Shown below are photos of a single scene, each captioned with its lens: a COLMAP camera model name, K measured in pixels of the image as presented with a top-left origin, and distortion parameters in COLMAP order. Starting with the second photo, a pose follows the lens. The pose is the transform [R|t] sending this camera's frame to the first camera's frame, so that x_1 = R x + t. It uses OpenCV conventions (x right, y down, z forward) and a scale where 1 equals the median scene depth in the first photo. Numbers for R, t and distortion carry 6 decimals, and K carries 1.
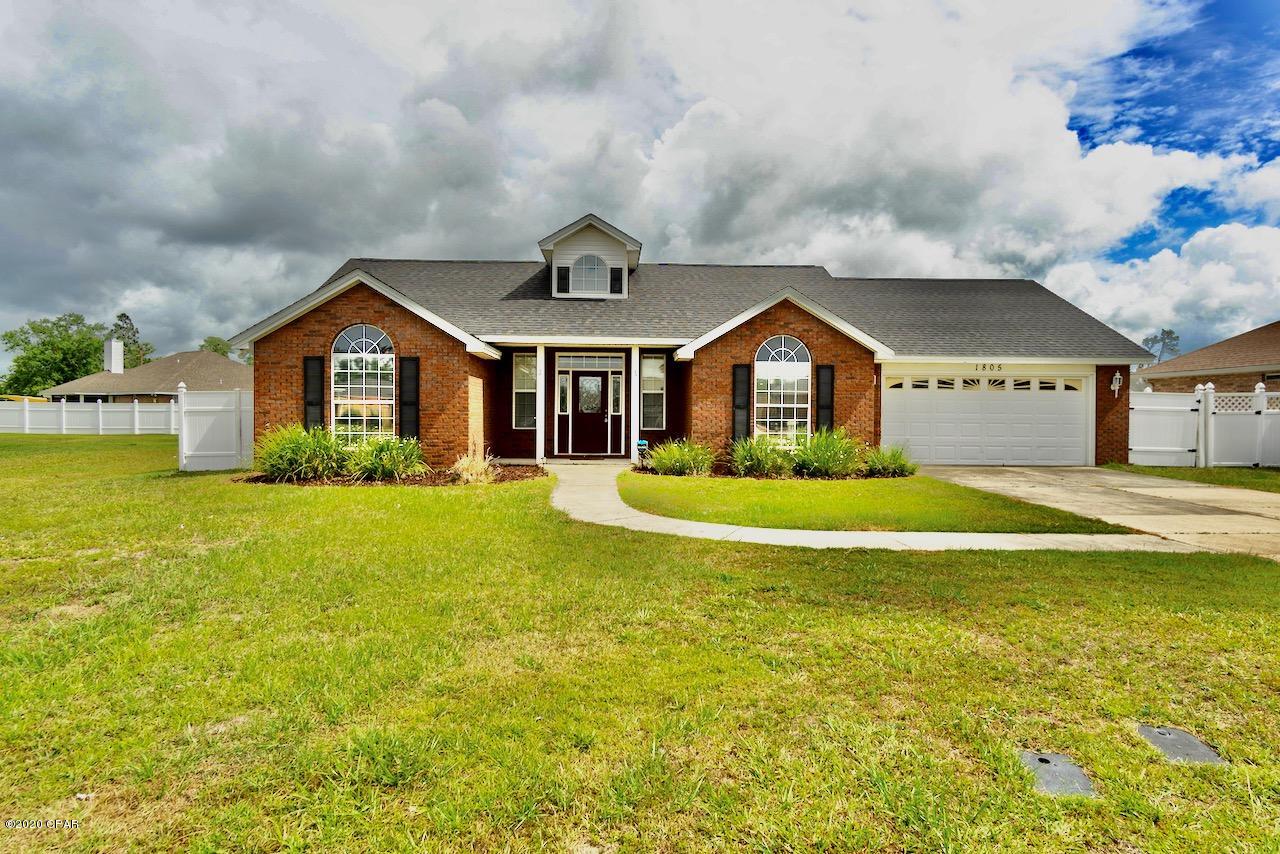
lens RADIAL K [[684.5, 0, 635.1], [0, 684.5, 423.7], [0, 0, 1]] dist [0.016979, -0.001352]
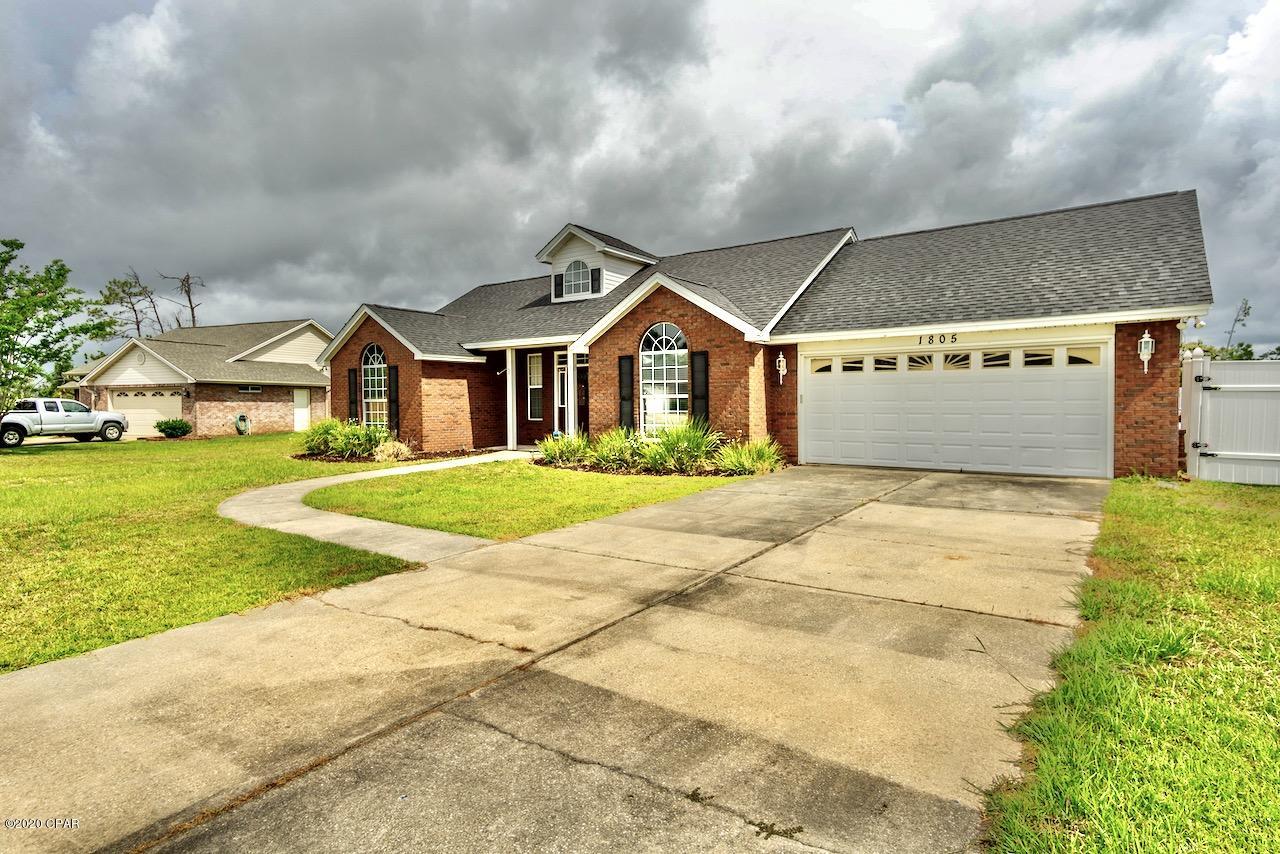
lens RADIAL K [[684.5, 0, 635.1], [0, 684.5, 423.7], [0, 0, 1]] dist [0.016979, -0.001352]
pose [[0.780657, 0.007012, -0.624920, 0.720858], [0.006091, 0.999804, 0.018828, -0.005935], [0.624930, -0.018504, 0.780462, 0.207653]]
